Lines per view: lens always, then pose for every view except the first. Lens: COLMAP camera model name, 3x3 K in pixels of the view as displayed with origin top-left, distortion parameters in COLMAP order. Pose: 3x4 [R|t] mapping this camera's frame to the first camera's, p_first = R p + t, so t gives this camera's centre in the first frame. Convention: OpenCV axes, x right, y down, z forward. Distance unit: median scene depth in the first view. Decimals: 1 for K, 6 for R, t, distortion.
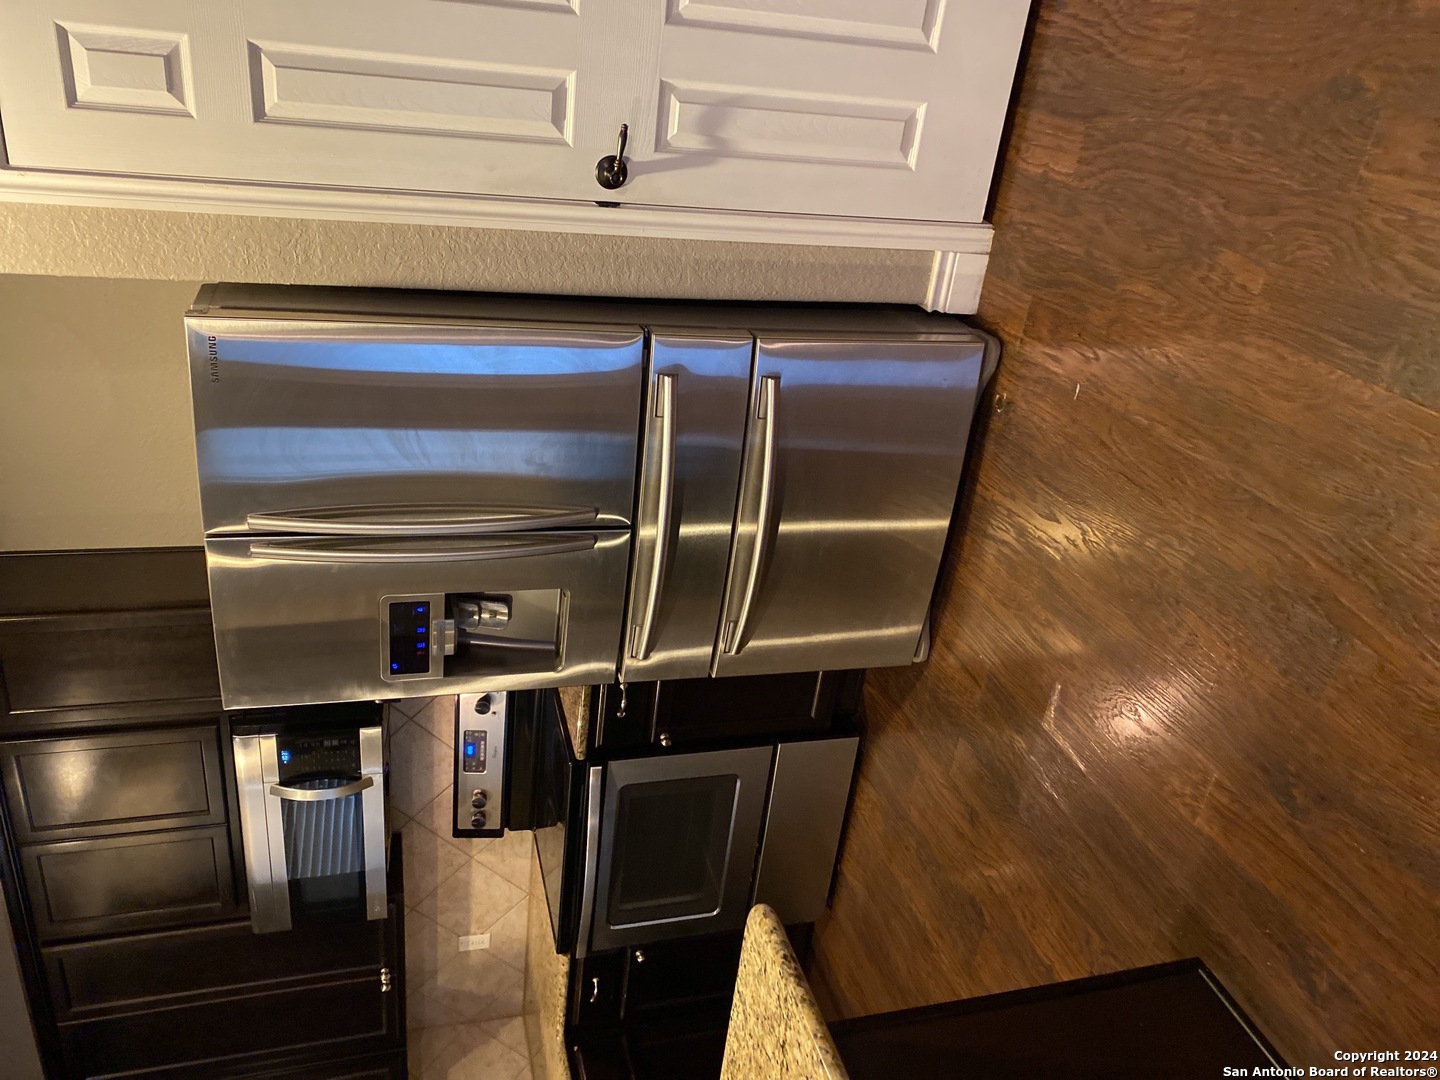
lens RADIAL K [[1103.3, 0, 715.1], [0, 1103.3, 537.7], [0, 0, 1]] dist [0.025788, -0.023385]
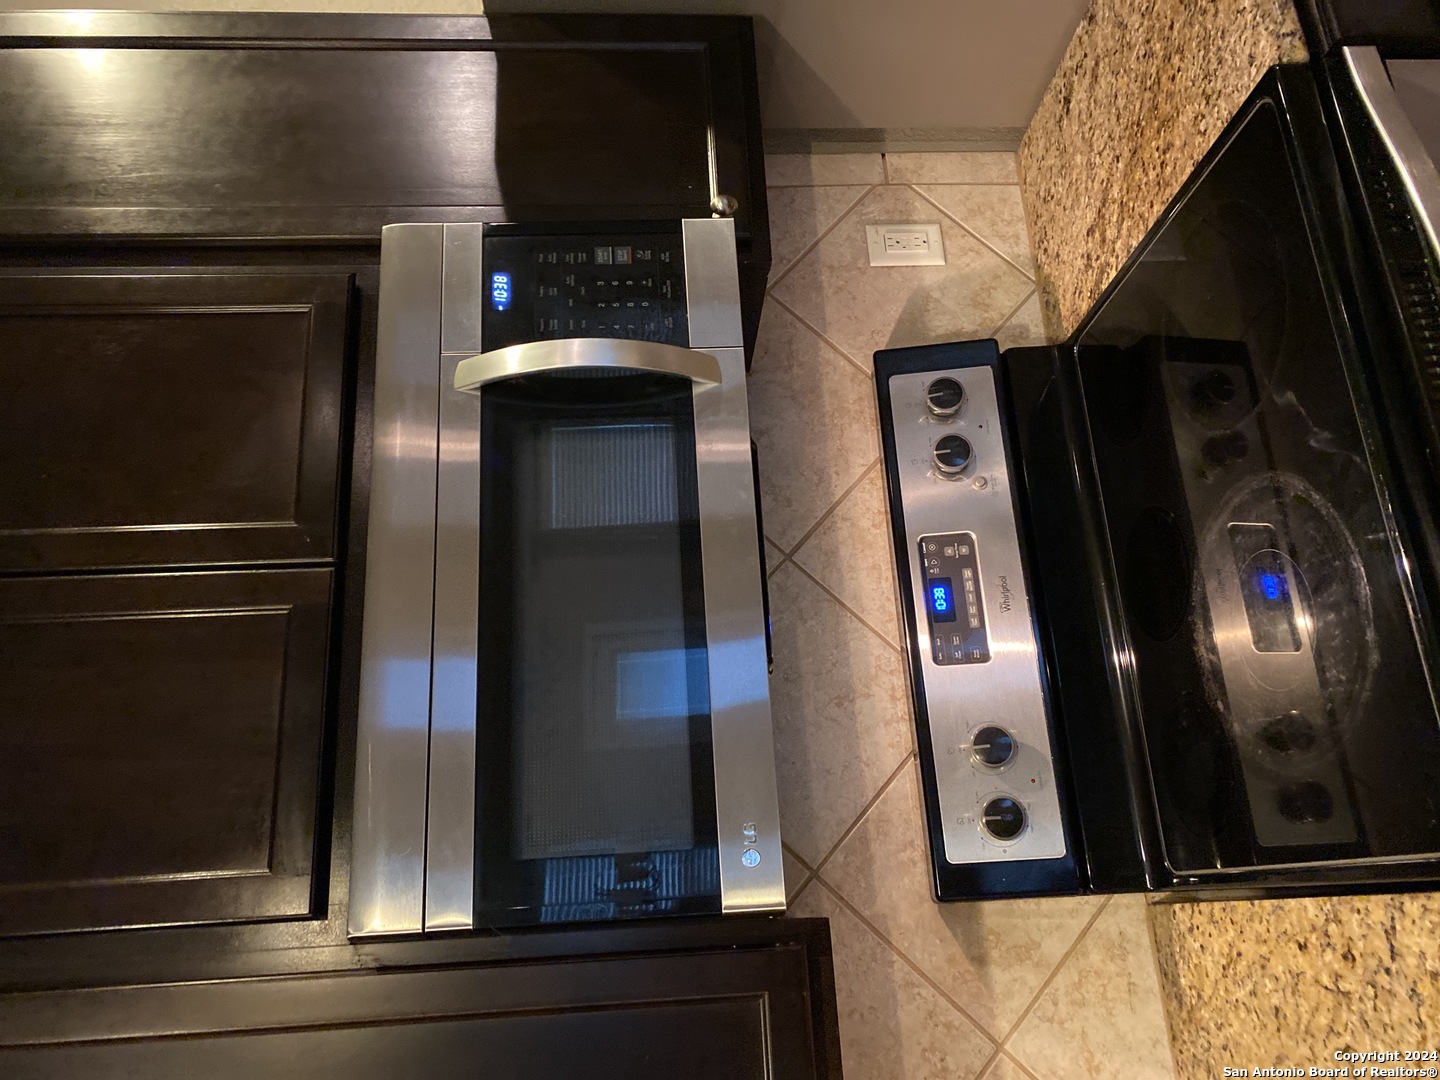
lens RADIAL K [[1103.3, 0, 713.6], [0, 1103.3, 536.7], [0, 0, 1]] dist [0.025788, -0.023385]
pose [[0.964411, -0.227061, -0.135483, -0.227519], [0.056267, 0.676902, -0.733919, 0.435907], [0.258353, 0.700176, 0.665588, 0.659487]]
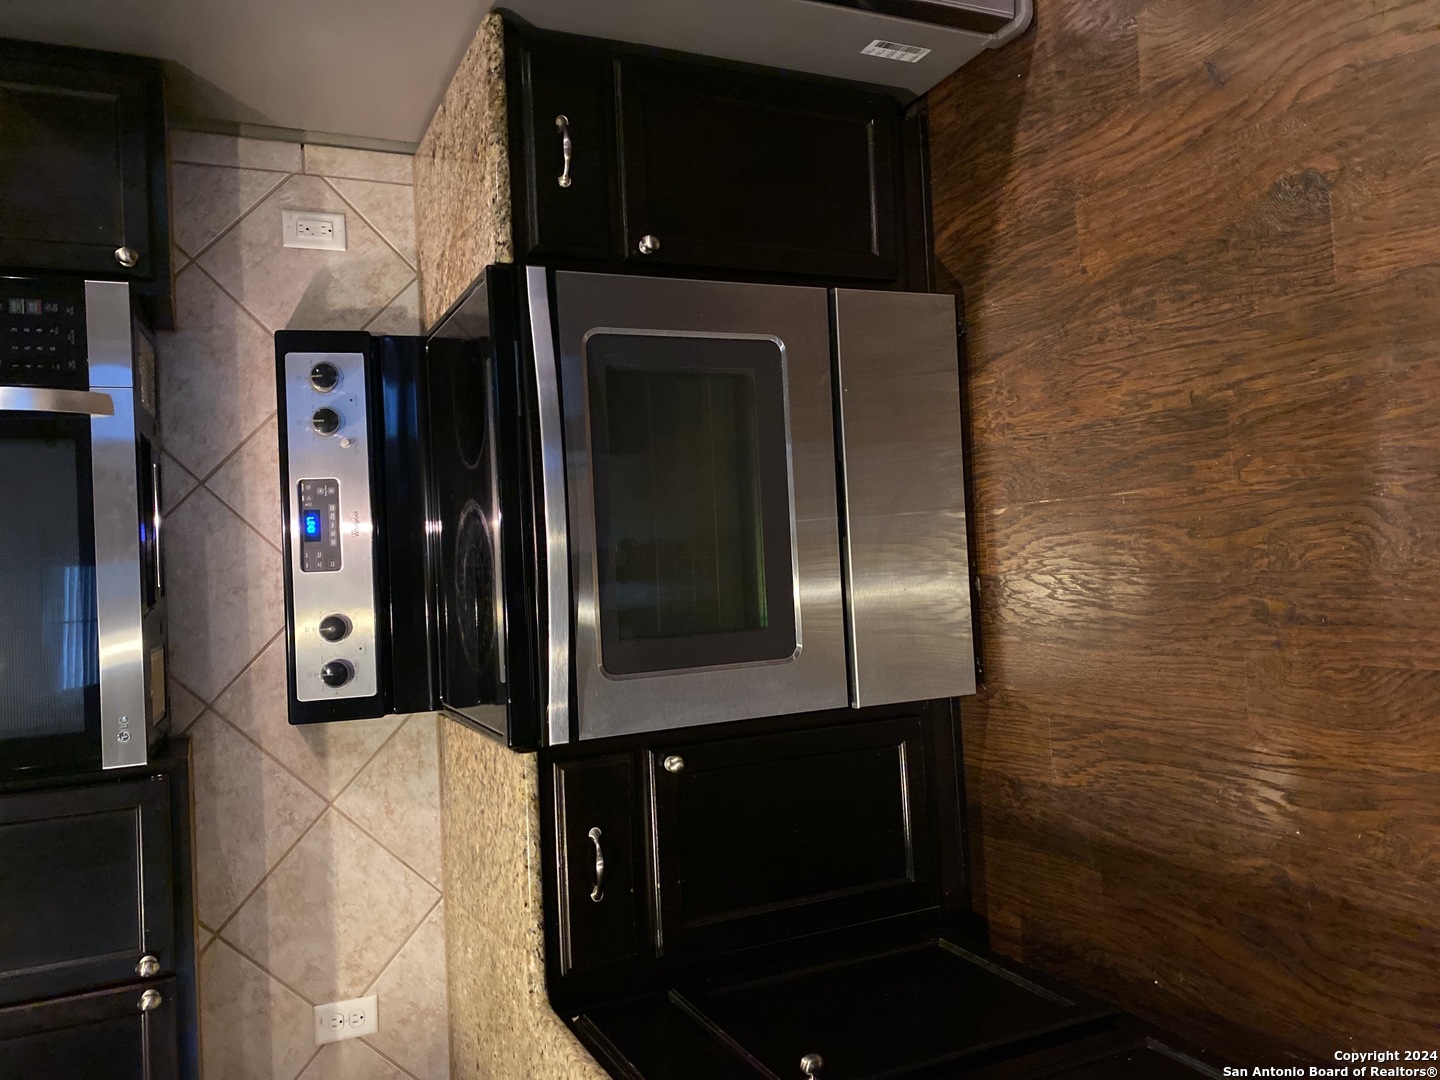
lens RADIAL K [[1103.3, 0, 708.0], [0, 1103.3, 531.0], [0, 0, 1]] dist [0.025788, -0.023385]
pose [[0.975403, -0.158223, 0.153474, -0.102951], [0.212009, 0.863992, -0.456694, 0.471376], [-0.060341, 0.477999, 0.876285, 0.457827]]
